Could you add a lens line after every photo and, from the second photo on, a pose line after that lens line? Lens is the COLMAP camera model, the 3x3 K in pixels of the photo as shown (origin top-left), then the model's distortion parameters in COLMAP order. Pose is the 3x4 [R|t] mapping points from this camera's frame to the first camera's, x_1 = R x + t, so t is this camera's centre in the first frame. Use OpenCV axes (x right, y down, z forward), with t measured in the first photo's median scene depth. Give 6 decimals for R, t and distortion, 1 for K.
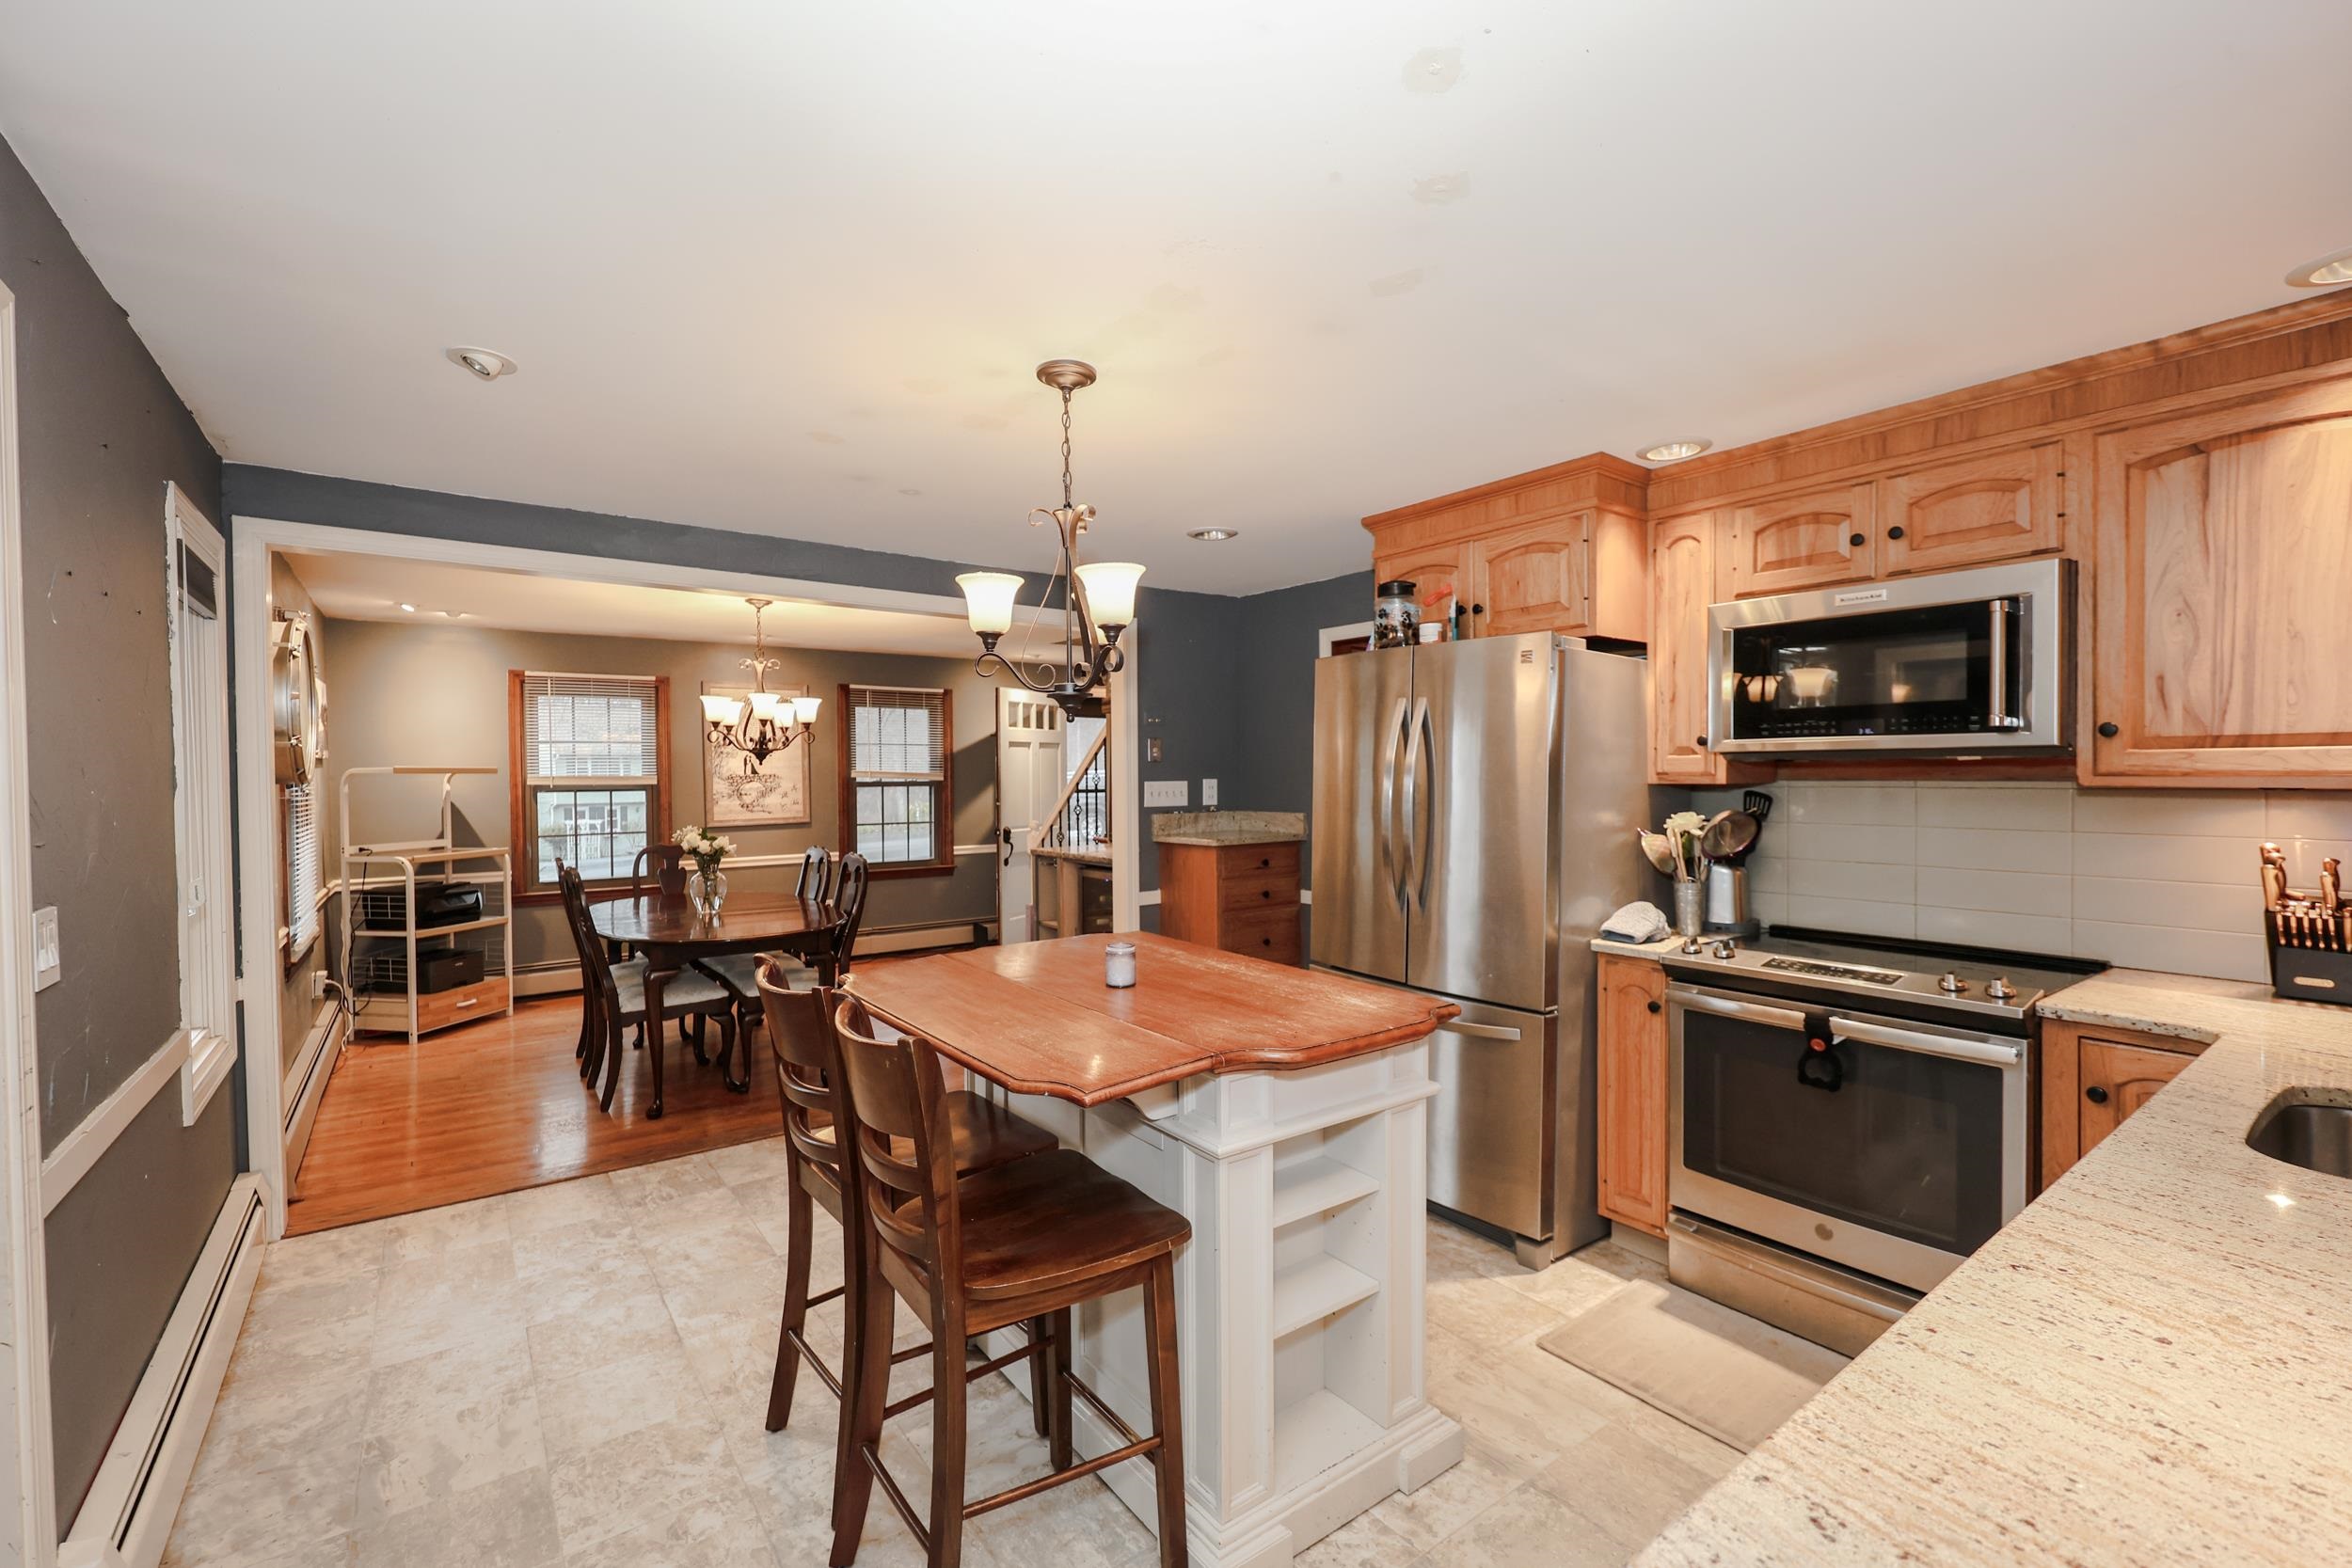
lens RADIAL K [[986.9, 0, 1166.9], [0, 986.9, 781.4], [0, 0, 1]] dist [0.015175, -0.001867]
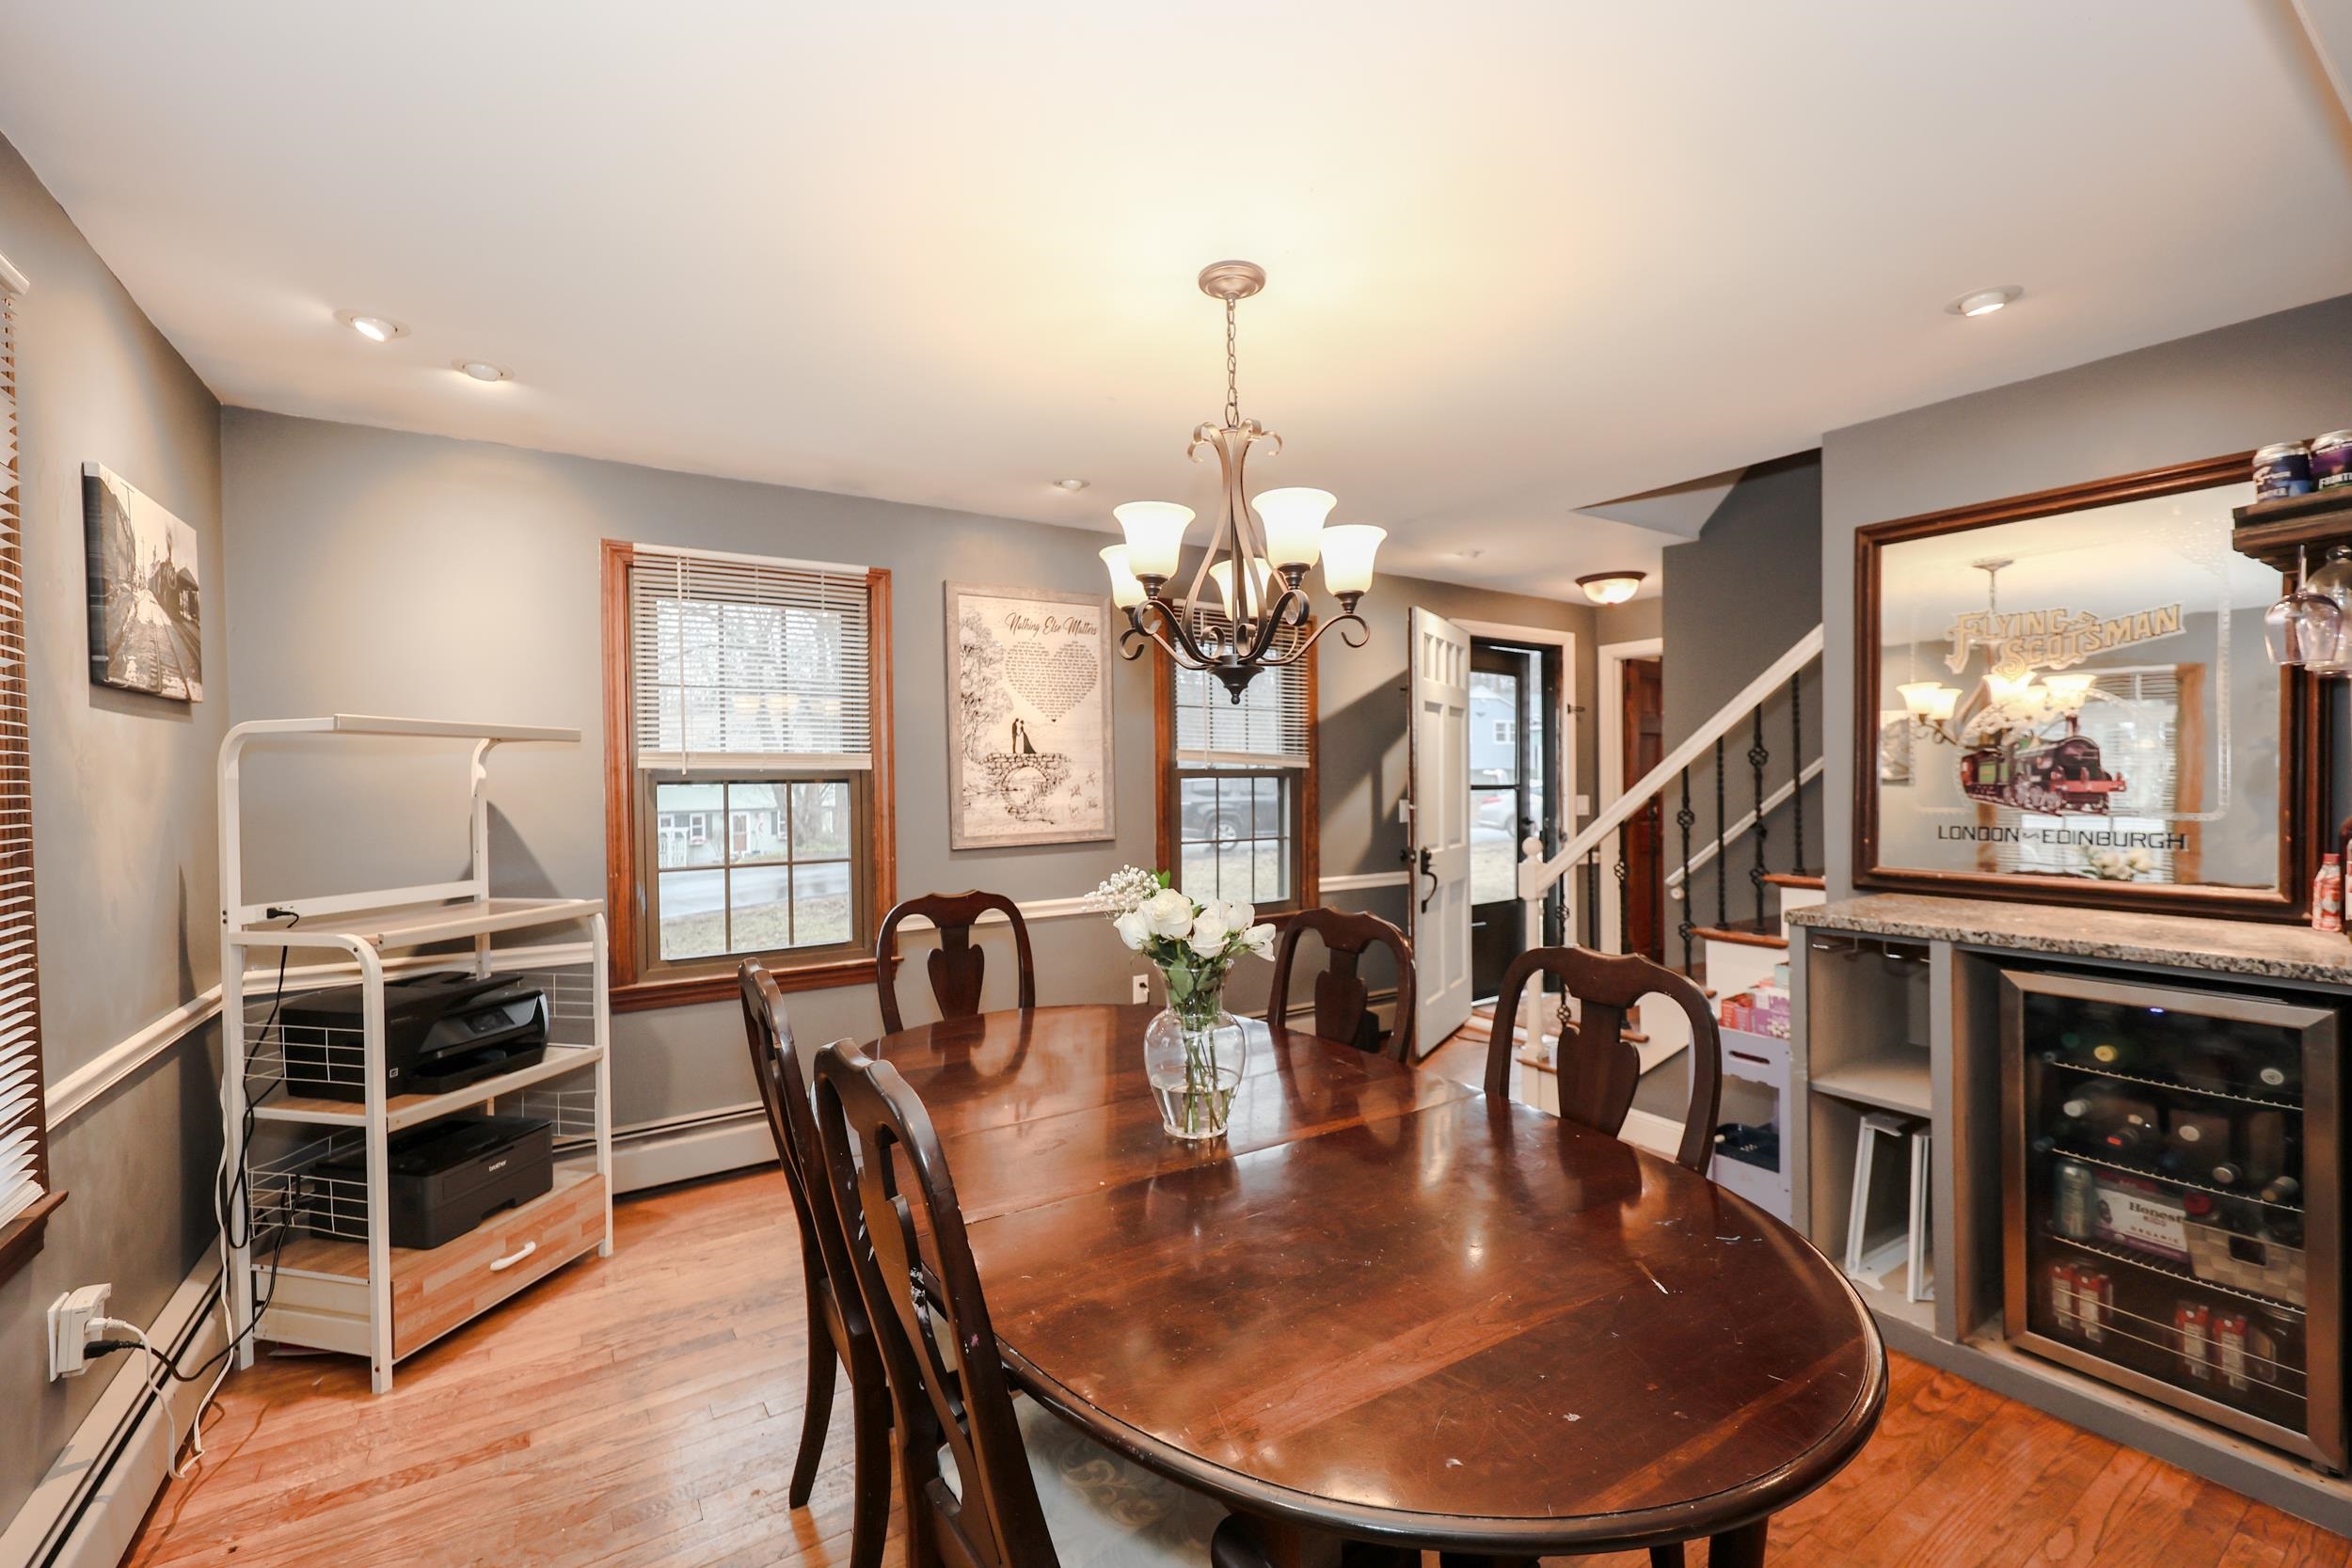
lens RADIAL K [[986.9, 0, 1190.3], [0, 986.9, 783.6], [0, 0, 1]] dist [0.015175, -0.001867]
pose [[0.998850, -0.001647, -0.047916, -0.389056], [0.001600, 0.999998, -0.001009, 0.013448], [0.047918, 0.000931, 0.998851, 0.583671]]
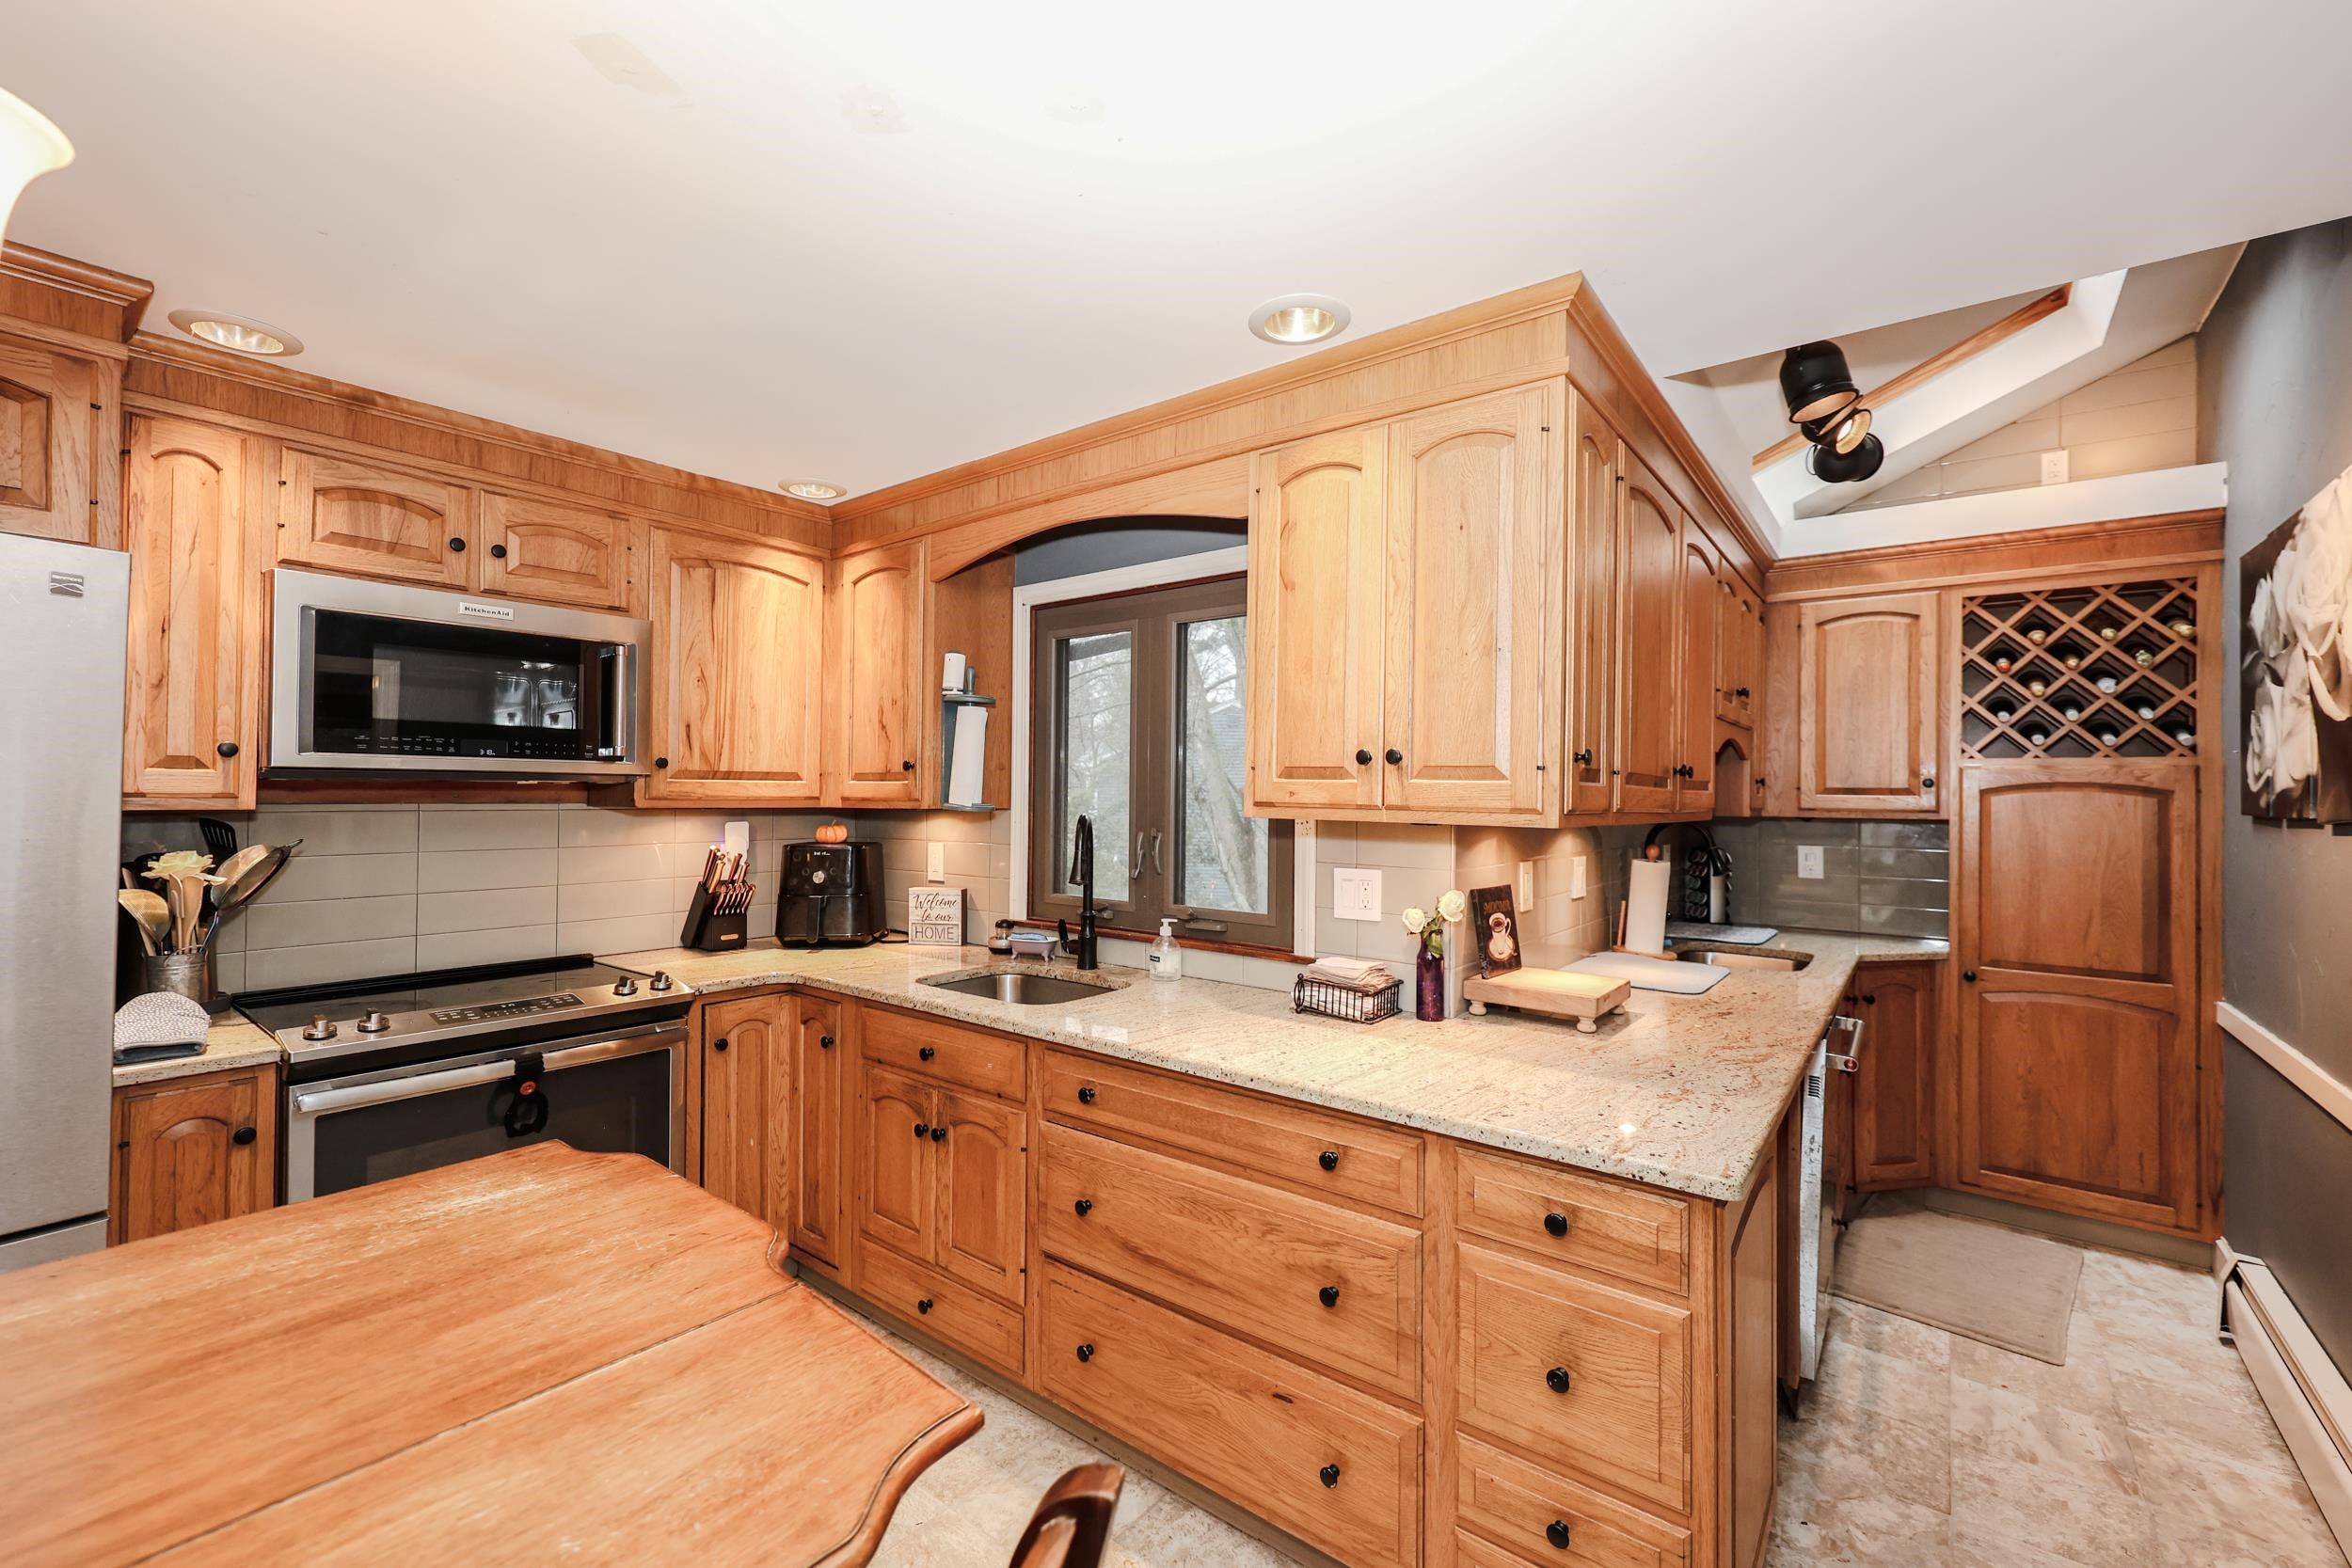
lens RADIAL K [[986.9, 0, 1173.1], [0, 986.9, 779.7], [0, 0, 1]] dist [0.015175, -0.001867]
pose [[-0.255720, 0.014192, 0.966647, -0.174427], [-0.002030, 0.999882, -0.015216, -0.005199], [-0.966749, -0.005853, -0.255661, 0.277777]]
